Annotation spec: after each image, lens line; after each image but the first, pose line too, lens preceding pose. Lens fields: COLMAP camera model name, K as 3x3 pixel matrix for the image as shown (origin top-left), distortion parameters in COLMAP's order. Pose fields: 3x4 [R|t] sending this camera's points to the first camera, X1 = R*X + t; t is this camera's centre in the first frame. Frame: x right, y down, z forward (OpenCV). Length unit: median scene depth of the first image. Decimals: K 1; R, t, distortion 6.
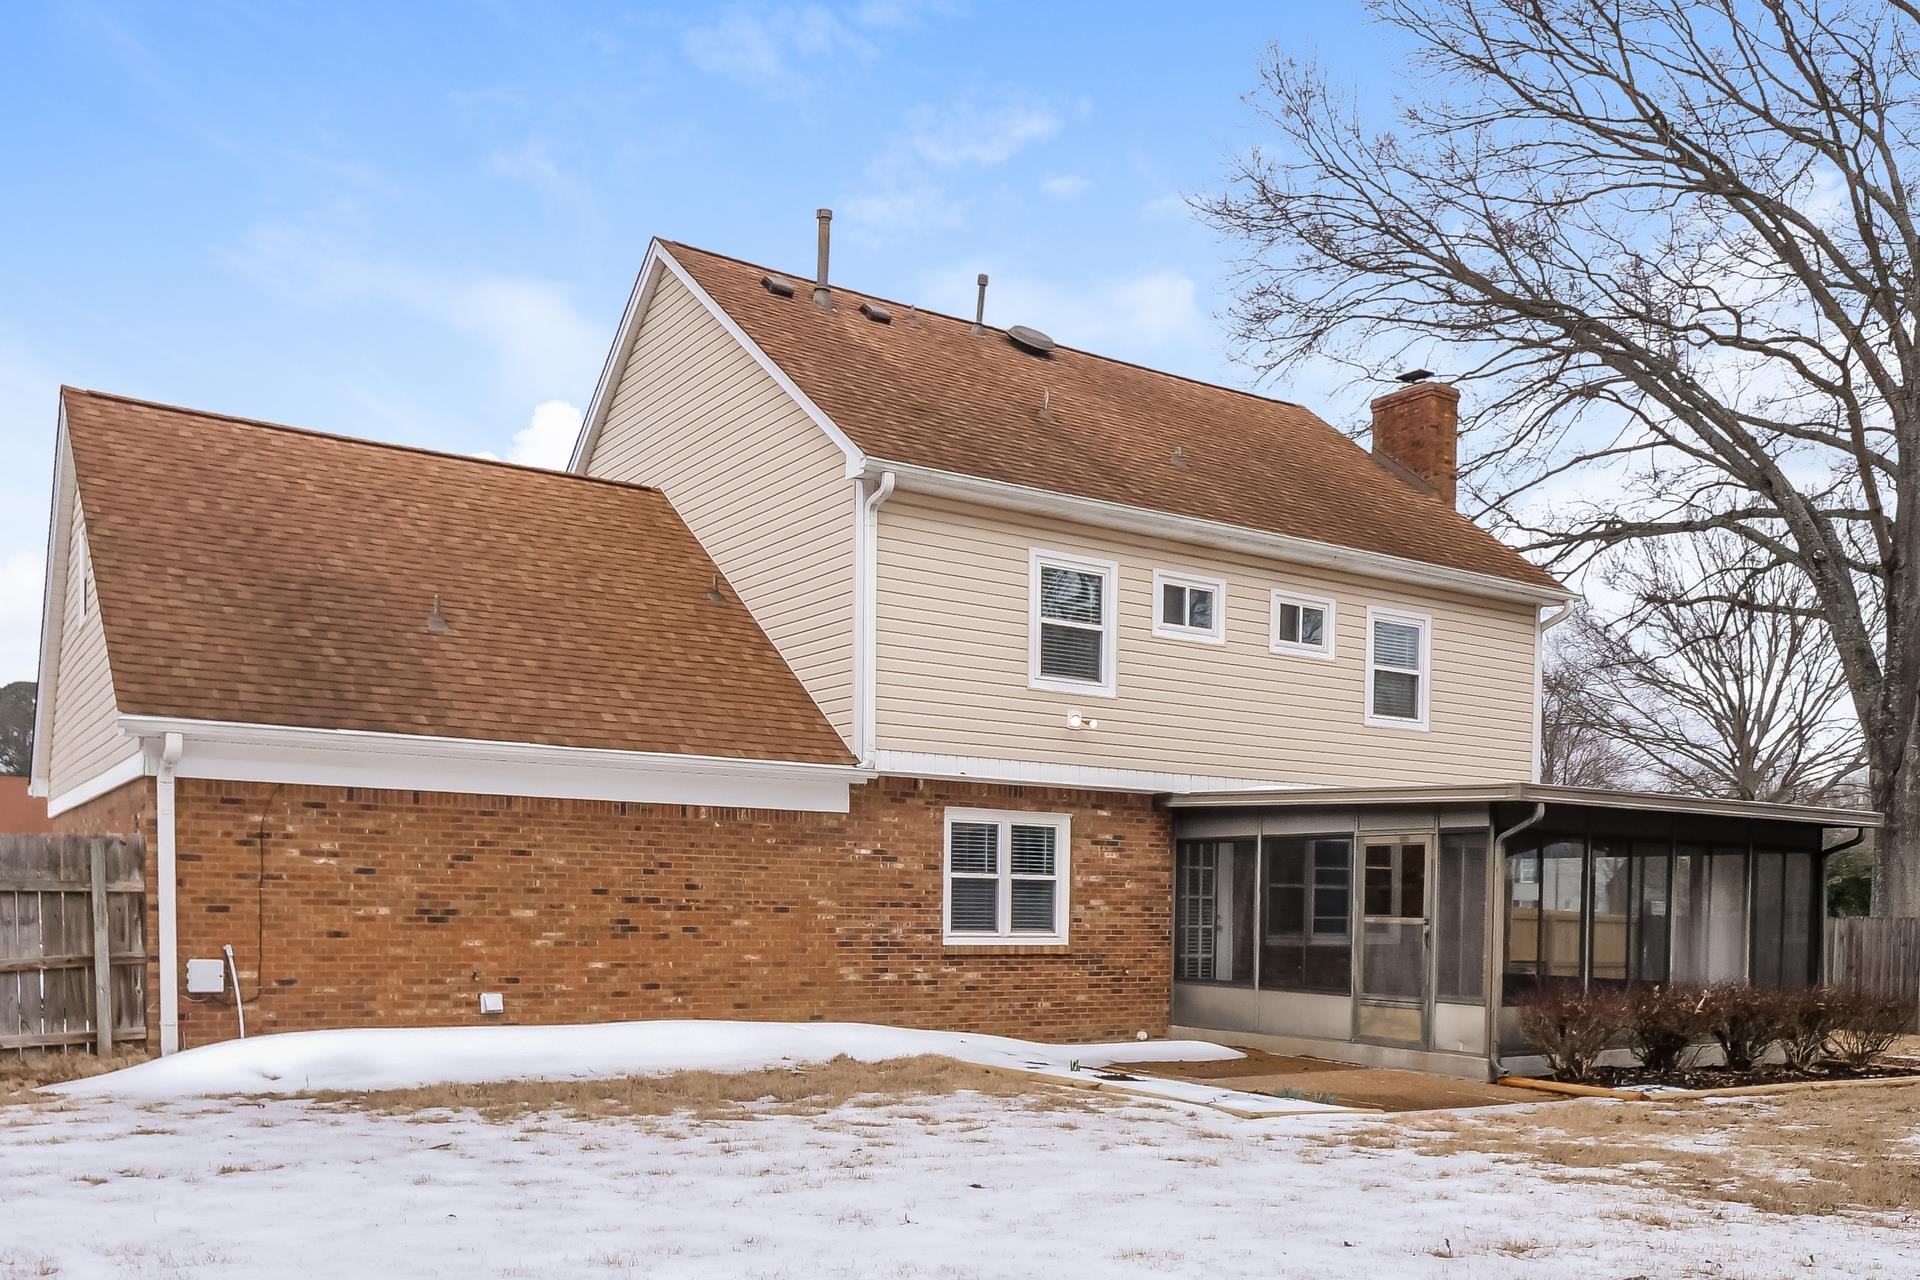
lens RADIAL K [[963.6, 0, 960.0], [0, 963.6, 640.0], [0, 0, 1]] dist [0.000488, 0.000033]
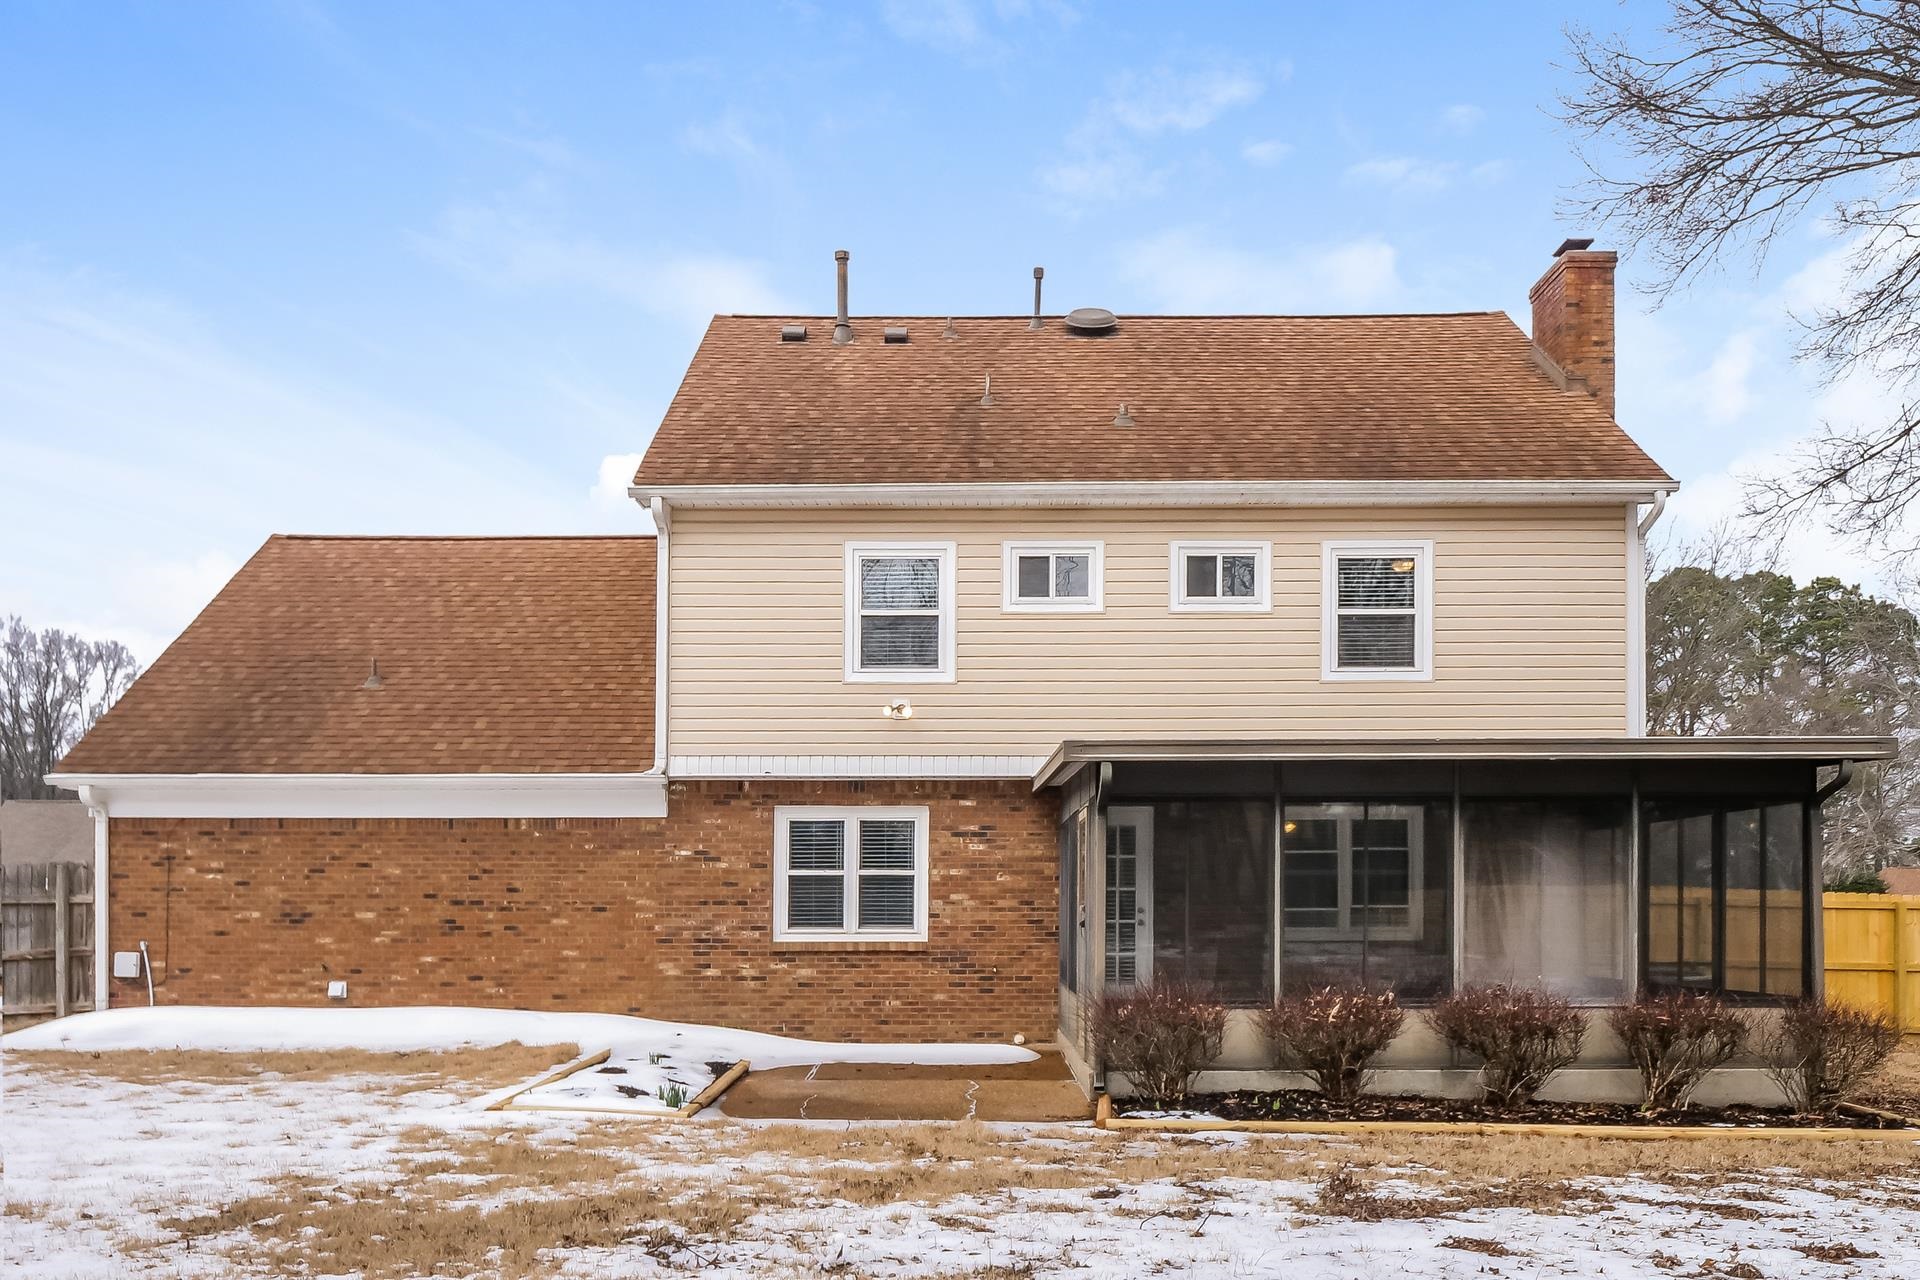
lens RADIAL K [[945.2, 0, 959.7], [0, 945.2, 625.5], [0, 0, 1]] dist [-0.001290, -0.000502]
pose [[0.924207, -0.126235, -0.360425, 0.603030], [0.117154, 0.992000, -0.047030, 0.057342], [0.363478, 0.001240, 0.931602, 0.145963]]
